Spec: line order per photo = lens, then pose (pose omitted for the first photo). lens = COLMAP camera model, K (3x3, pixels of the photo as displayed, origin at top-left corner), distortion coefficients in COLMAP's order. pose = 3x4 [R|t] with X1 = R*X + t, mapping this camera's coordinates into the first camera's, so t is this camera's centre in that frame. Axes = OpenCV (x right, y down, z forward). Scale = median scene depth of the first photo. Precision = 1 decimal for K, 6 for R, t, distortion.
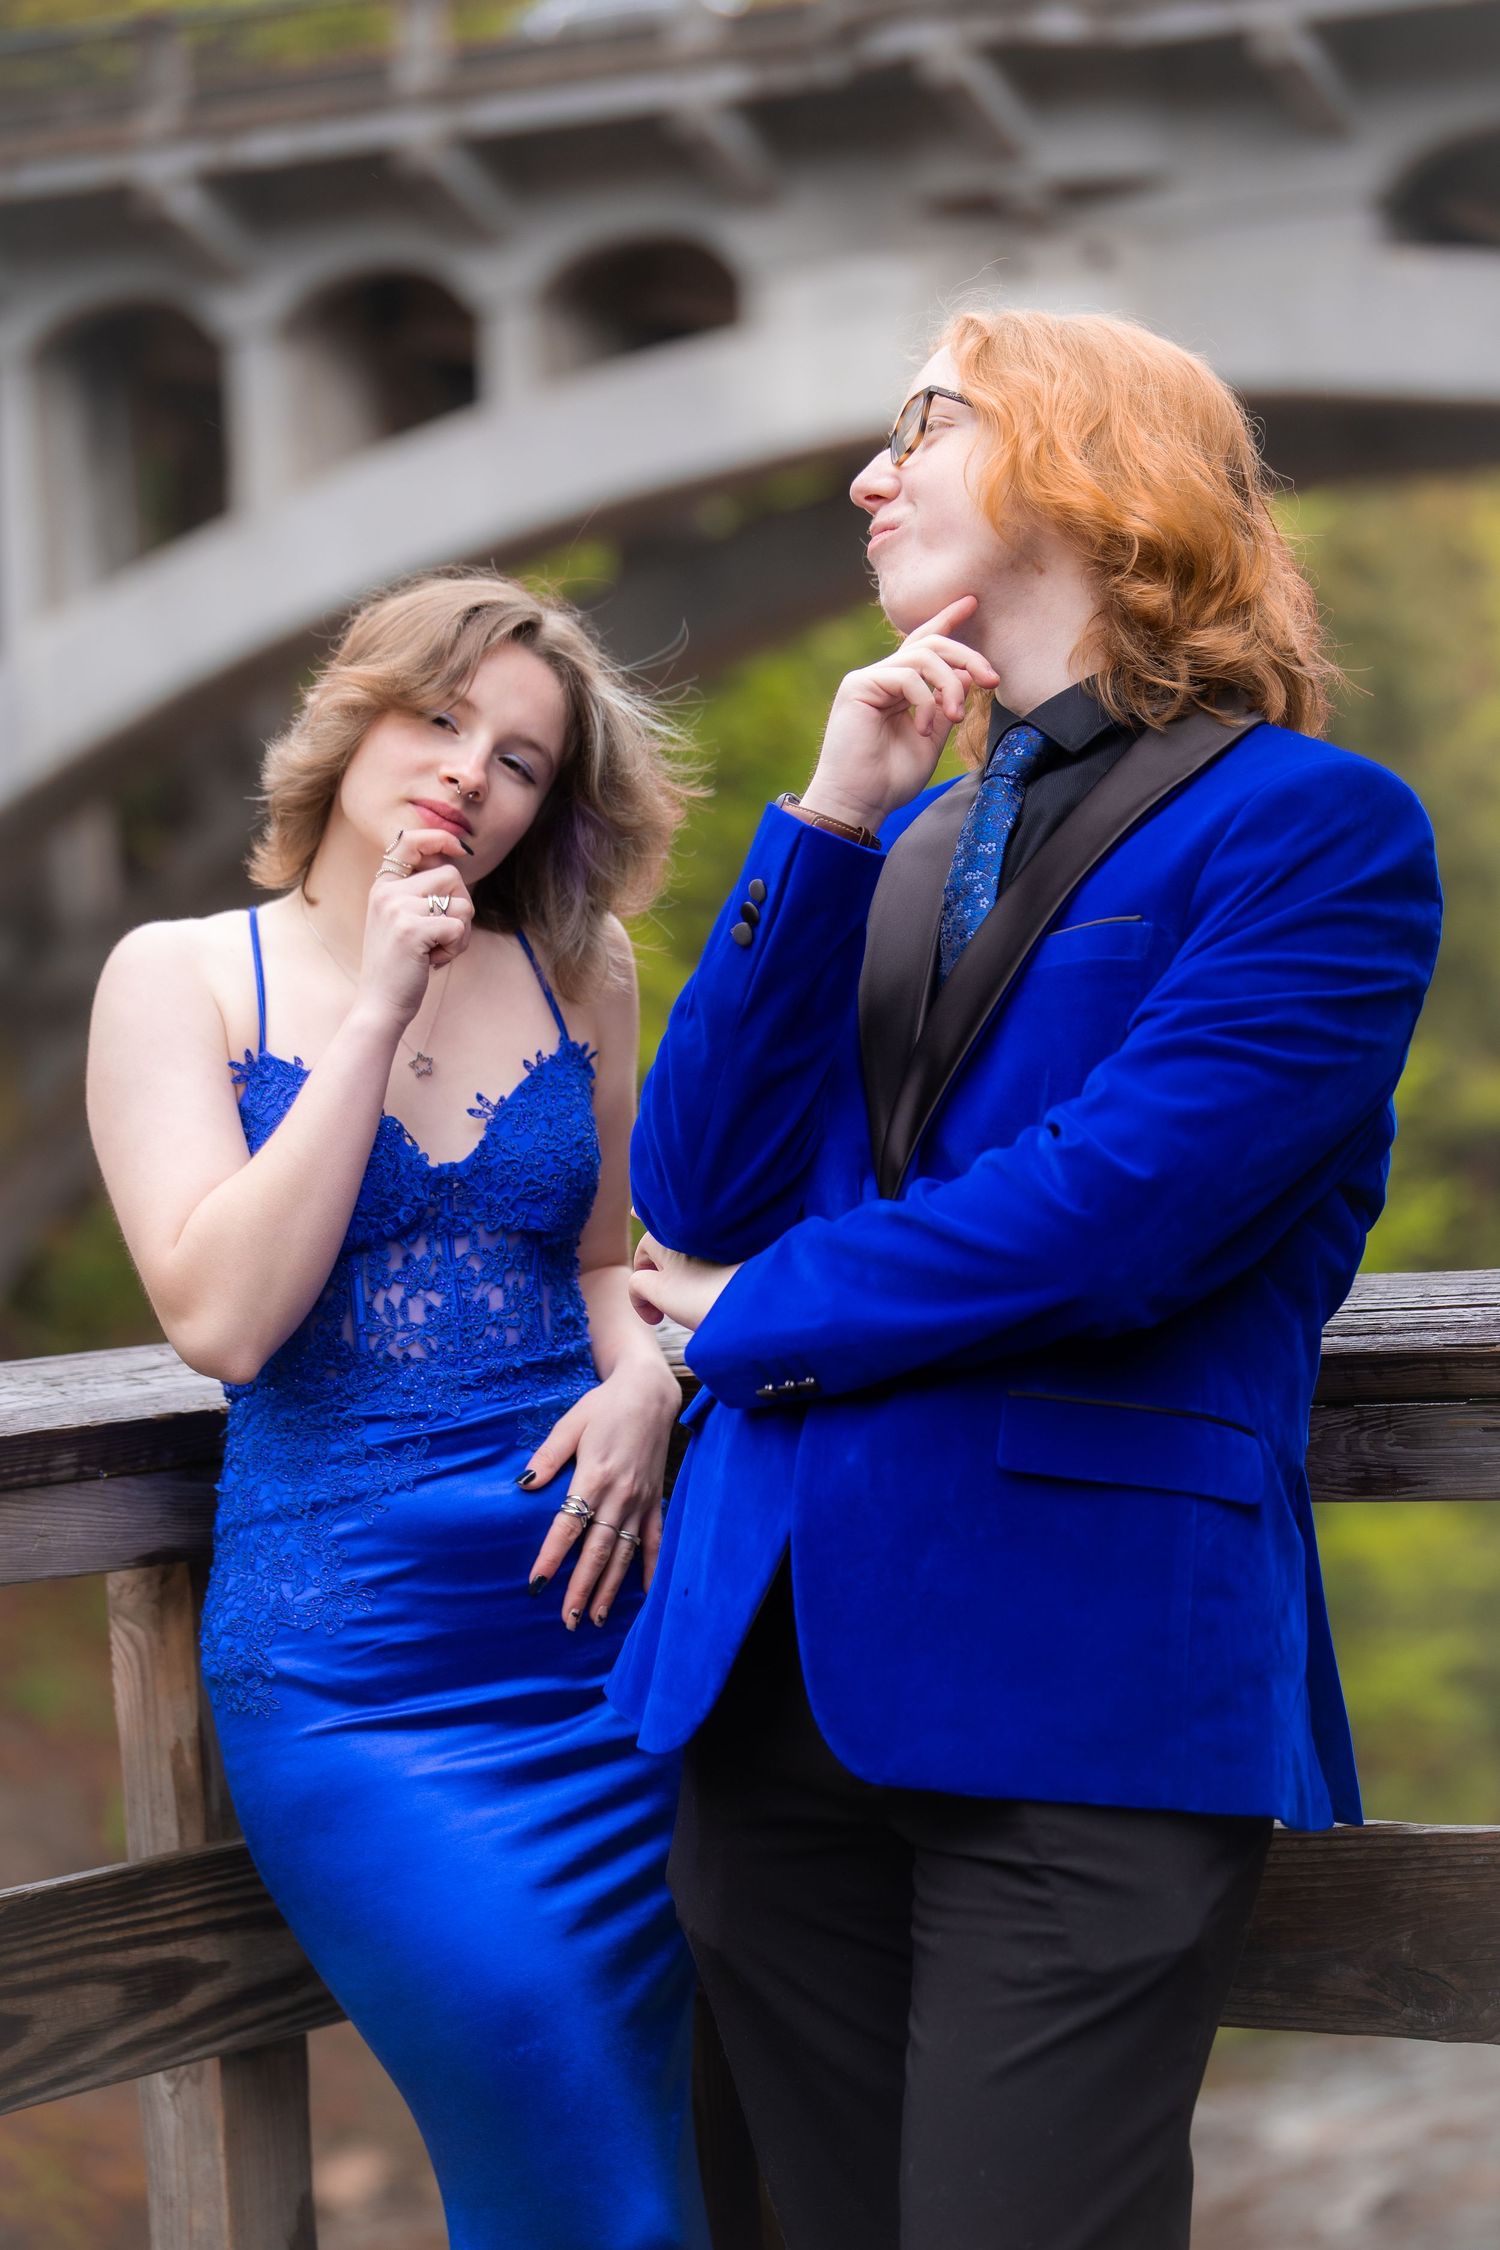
lens RADIAL K [[5449.7, 0, 759.0], [0, 5449.7, 1068.3], [0, 0, 1]] dist [0.050036, 0.003080]
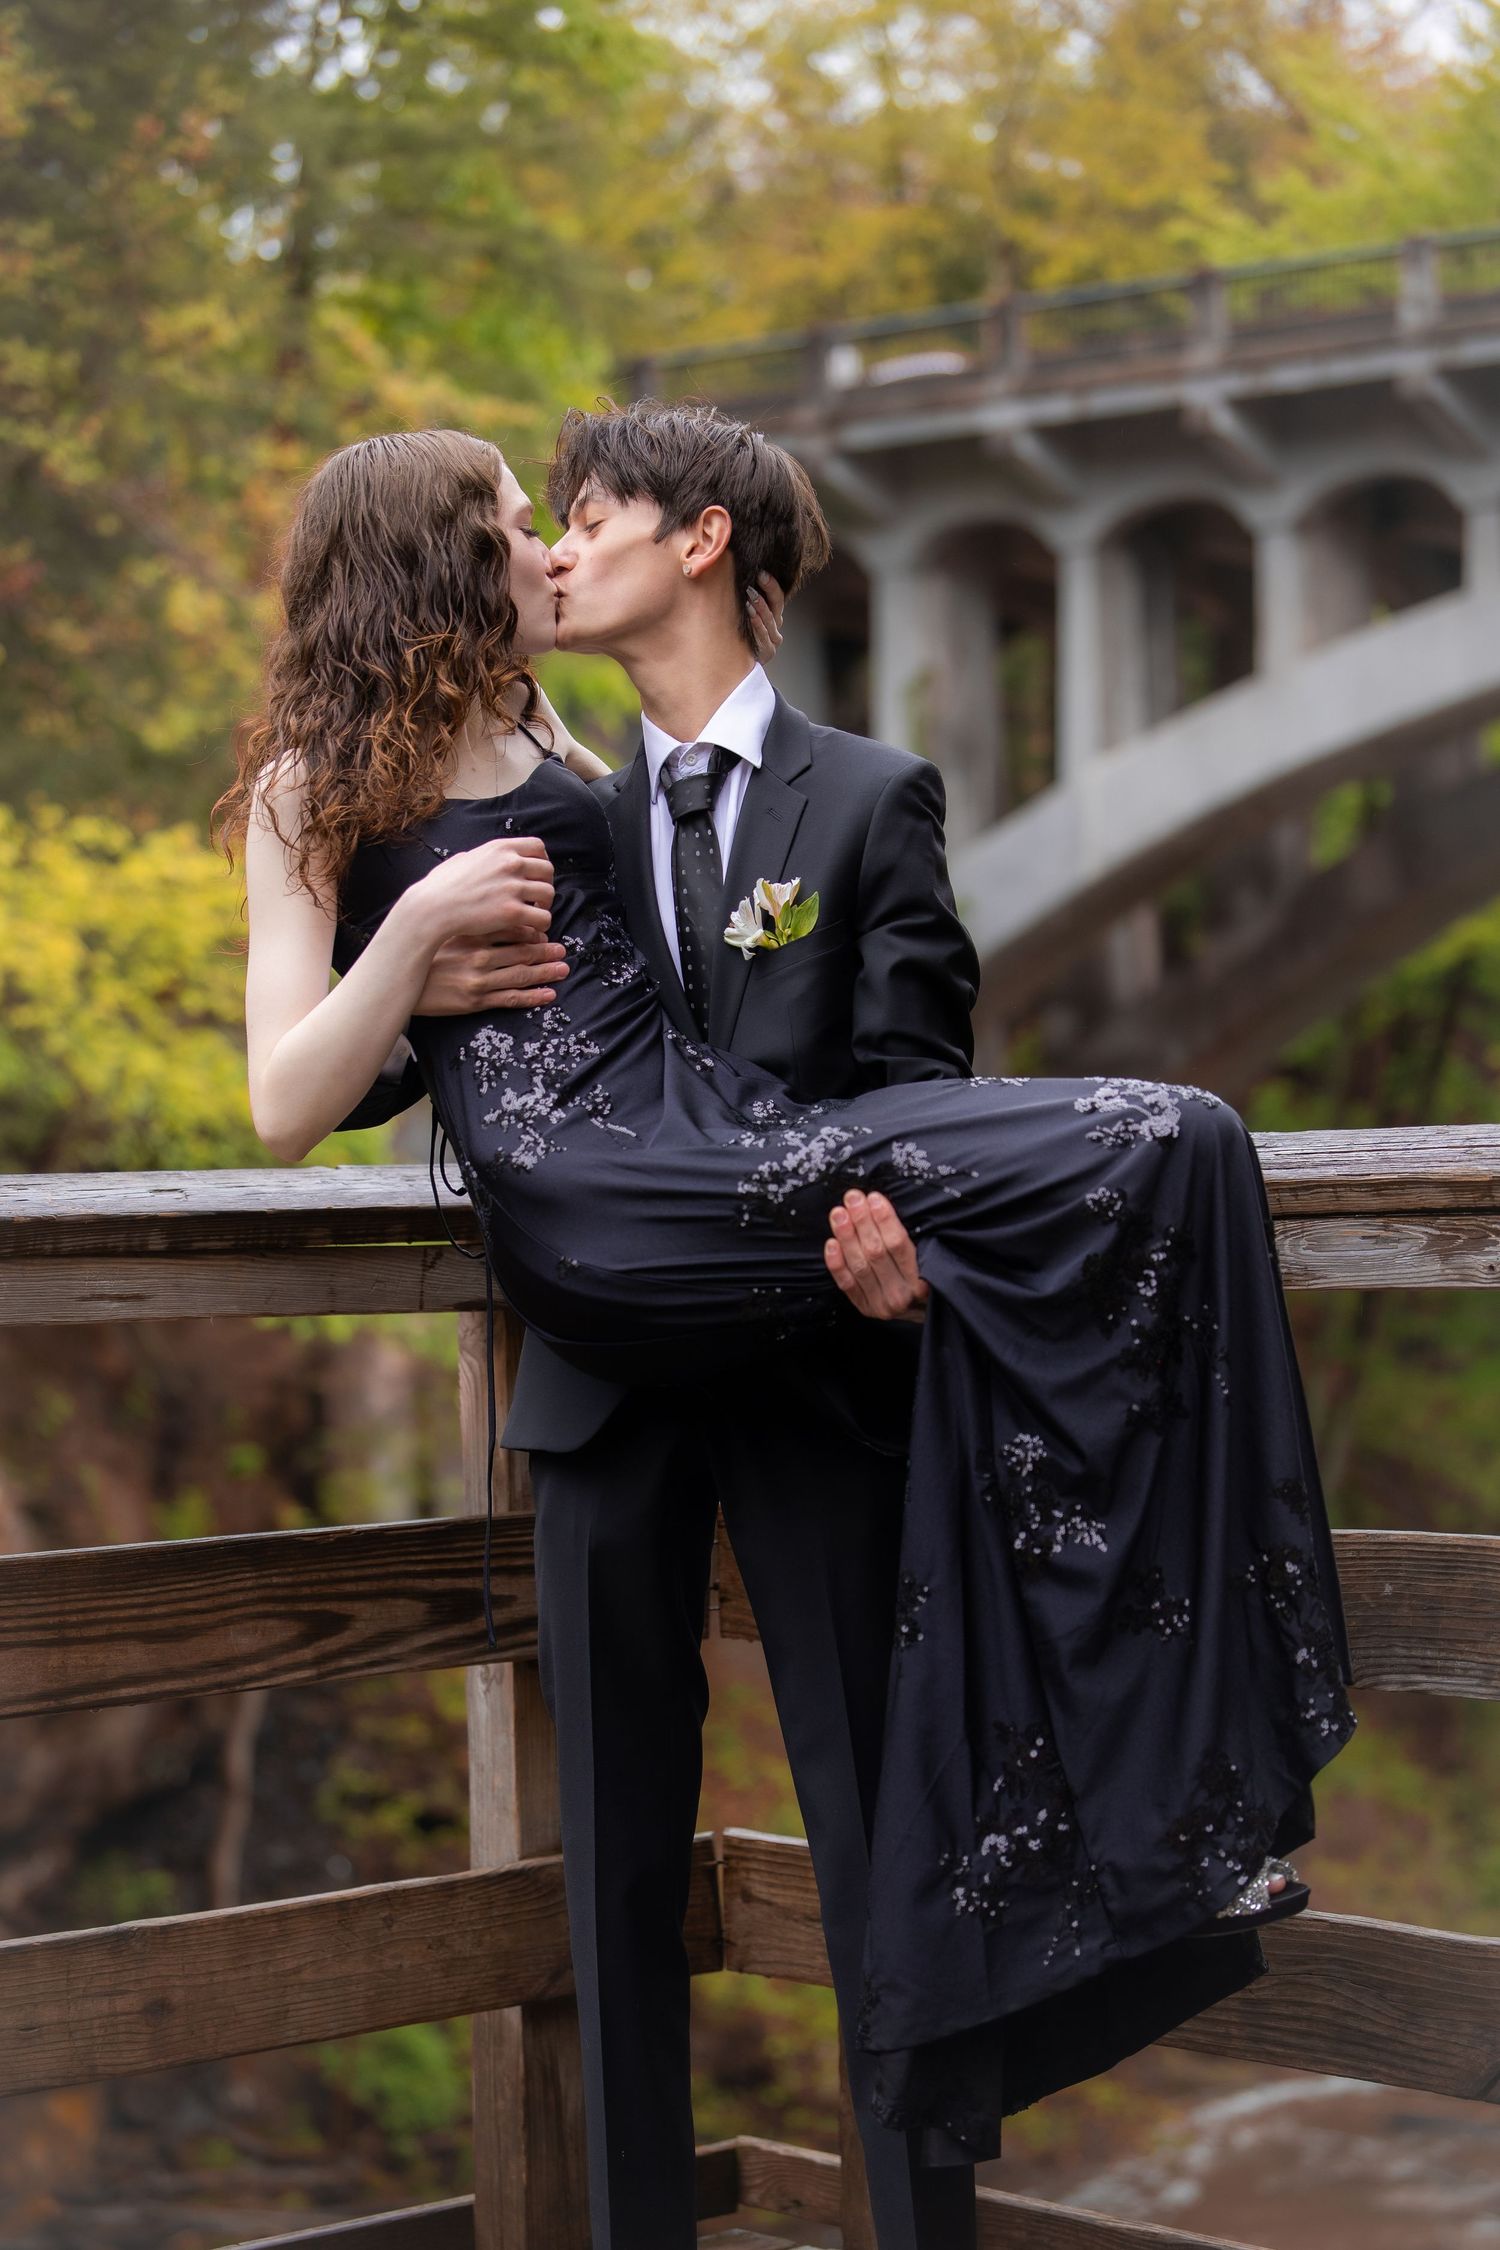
lens RADIAL K [[4441.2, 0, 750.0], [0, 4441.2, 1125.0], [0, 0, 1]] dist [-0.012426, -0.051715]
pose [[0.976474, 0.035305, -0.212724, 0.197446], [-0.035582, 0.999364, 0.002527, 0.036921], [0.212678, 0.005101, 0.977109, -0.102768]]
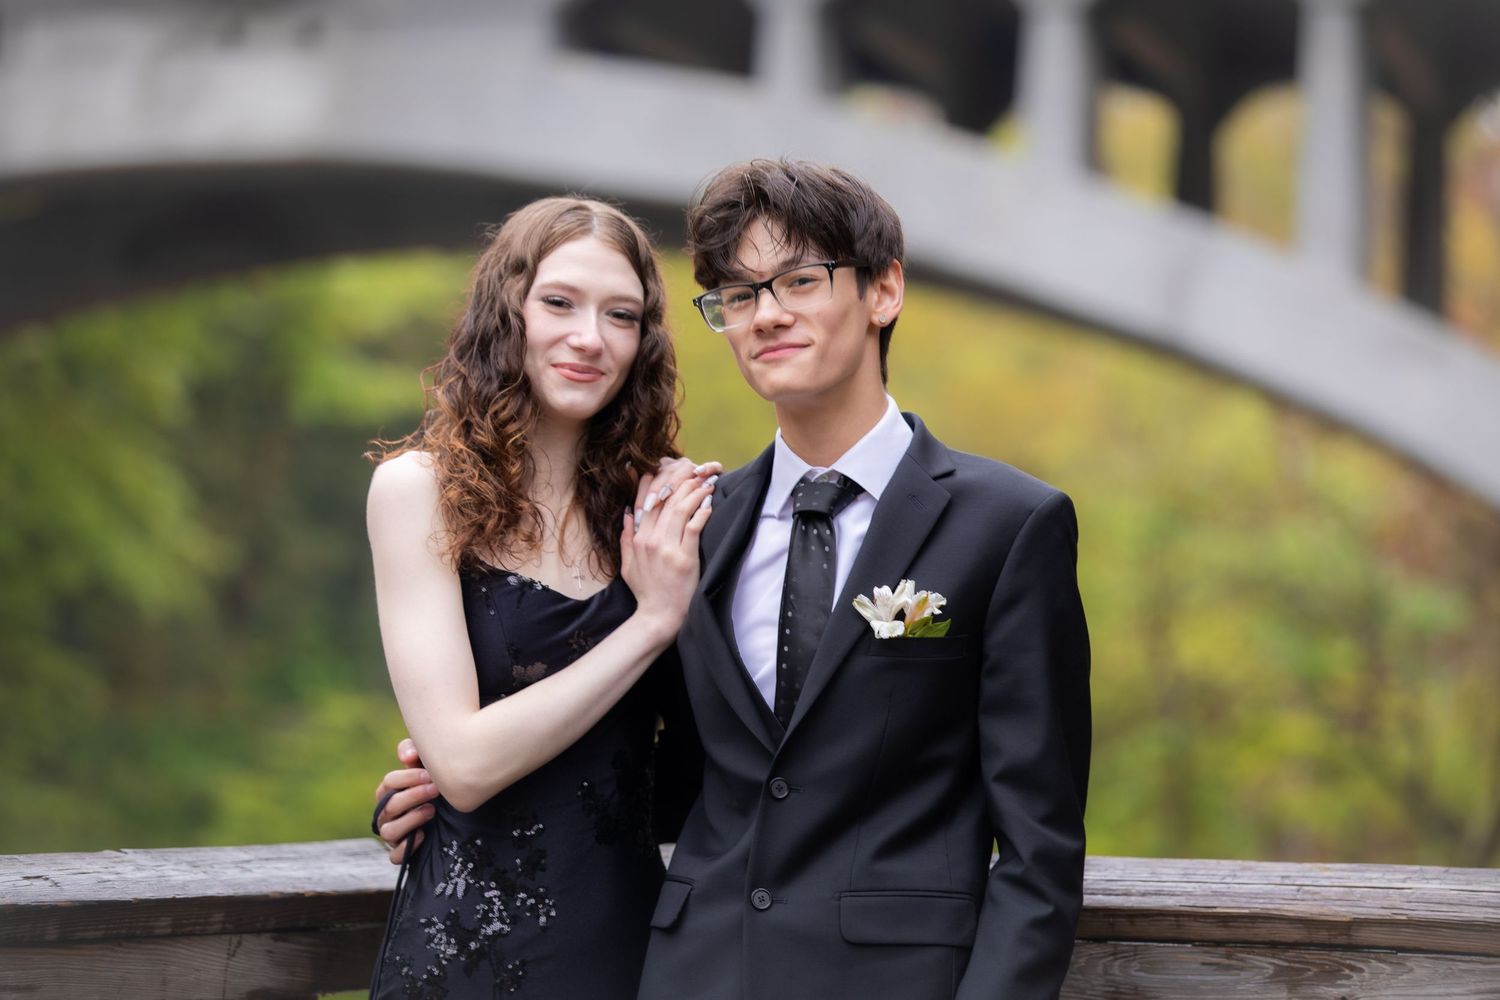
lens RADIAL K [[4814.6, 0, 750.0], [0, 4814.6, 500.0], [0, 0, 1]] dist [0.413184, 0.673977]
pose [[0.981570, 0.089715, 0.168736, -0.205418], [-0.080839, 0.994993, -0.058773, 0.024978], [-0.173164, 0.044049, 0.983907, -0.272430]]
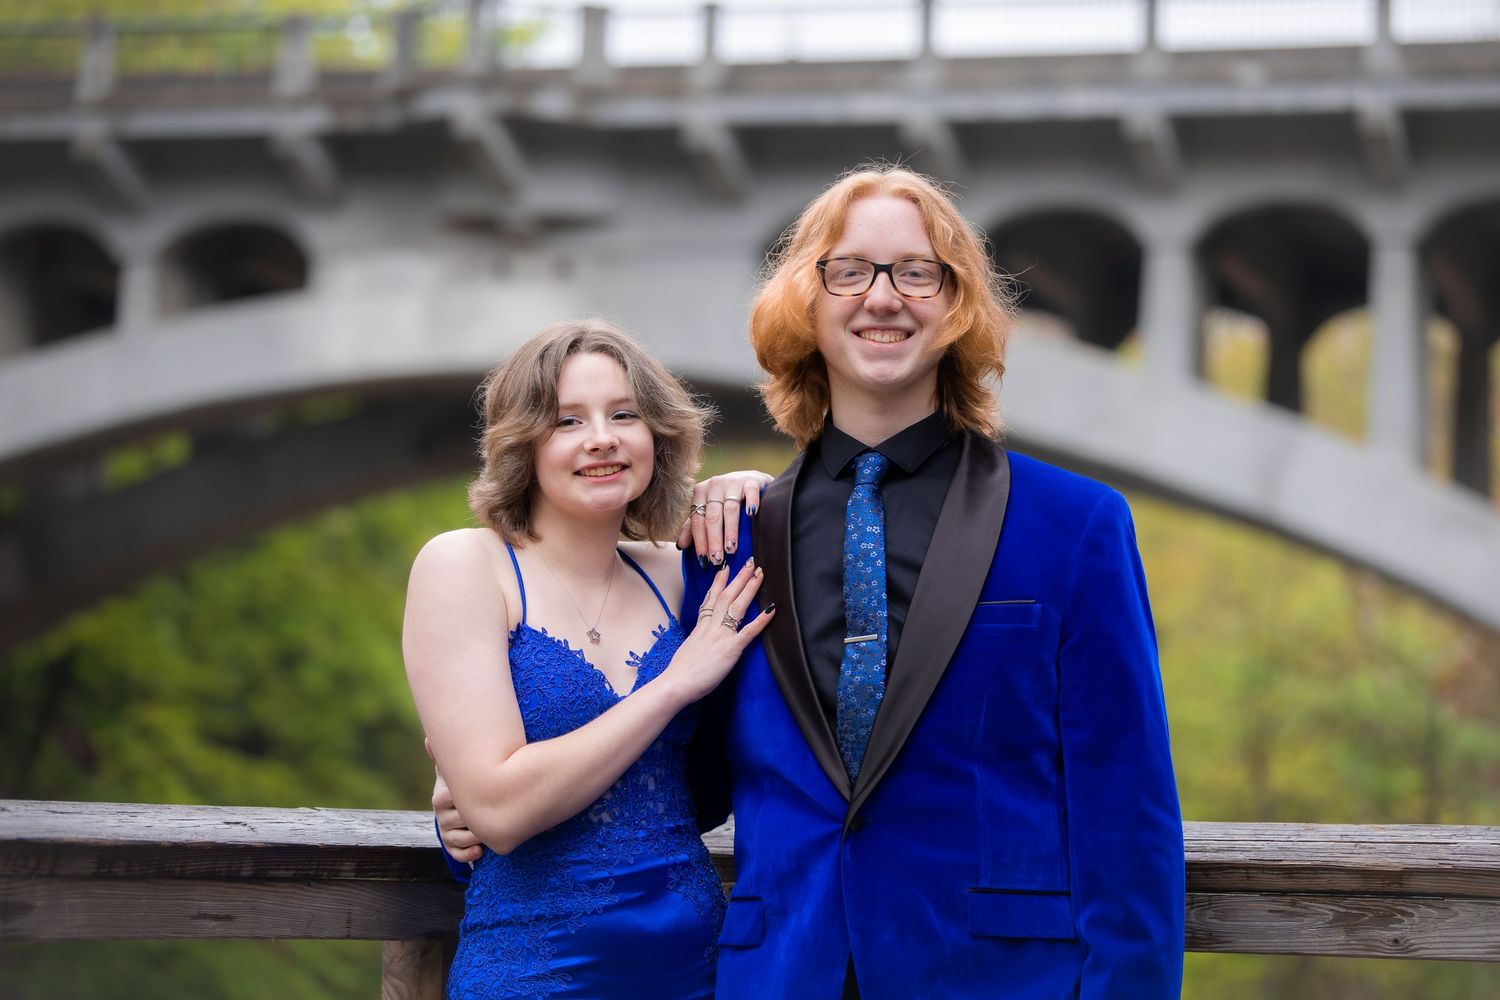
lens RADIAL K [[3918.8, 0, 750.0], [0, 3918.8, 500.0], [0, 0, 1]] dist [0.082382, 1.095611]
pose [[0.987823, 0.097009, 0.121636, -0.168264], [-0.085753, 0.991816, -0.094590, 0.062307], [-0.129817, 0.083007, 0.988057, -0.172324]]
